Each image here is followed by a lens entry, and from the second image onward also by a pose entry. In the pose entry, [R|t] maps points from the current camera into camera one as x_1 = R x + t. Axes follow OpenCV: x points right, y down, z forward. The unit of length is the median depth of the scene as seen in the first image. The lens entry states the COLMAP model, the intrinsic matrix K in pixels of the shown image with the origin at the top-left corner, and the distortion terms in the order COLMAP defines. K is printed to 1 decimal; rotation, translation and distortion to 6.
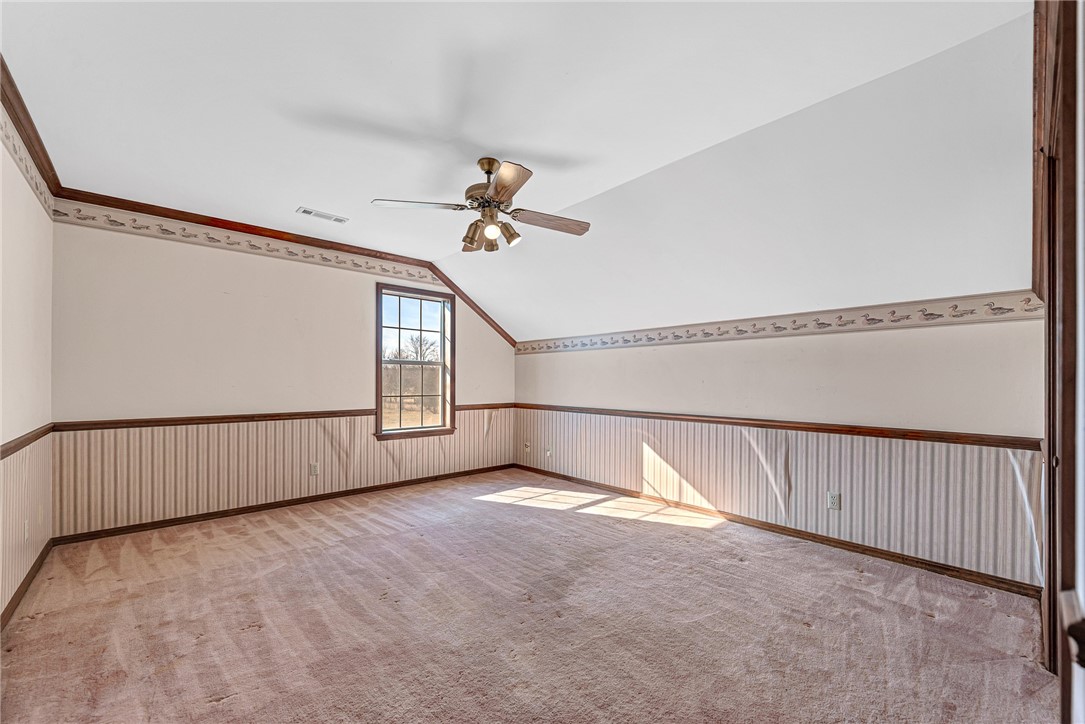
lens RADIAL K [[427.8, 0, 531.7], [0, 427.8, 383.3], [0, 0, 1]] dist [0.015666, -0.003094]
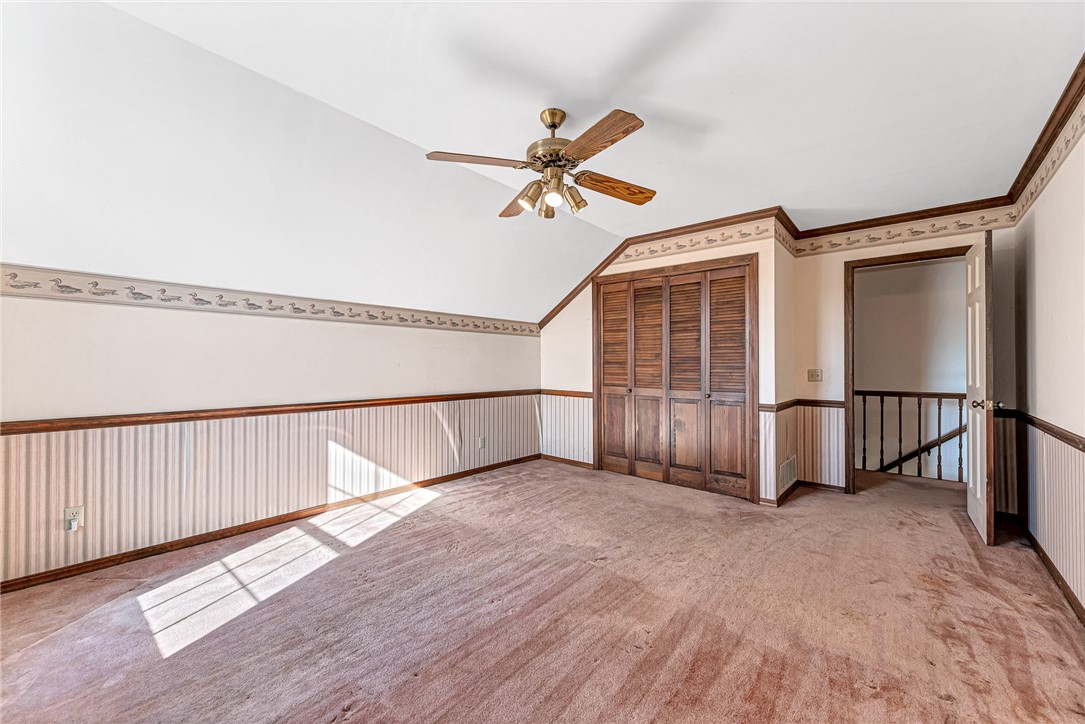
lens RADIAL K [[427.8, 0, 544.6], [0, 427.8, 364.2], [0, 0, 1]] dist [0.015666, -0.003094]
pose [[-0.142481, -0.004390, 0.989788, -0.635223], [0.000629, 0.999990, 0.004525, -0.009020], [-0.989797, 0.001267, -0.142477, 0.762065]]
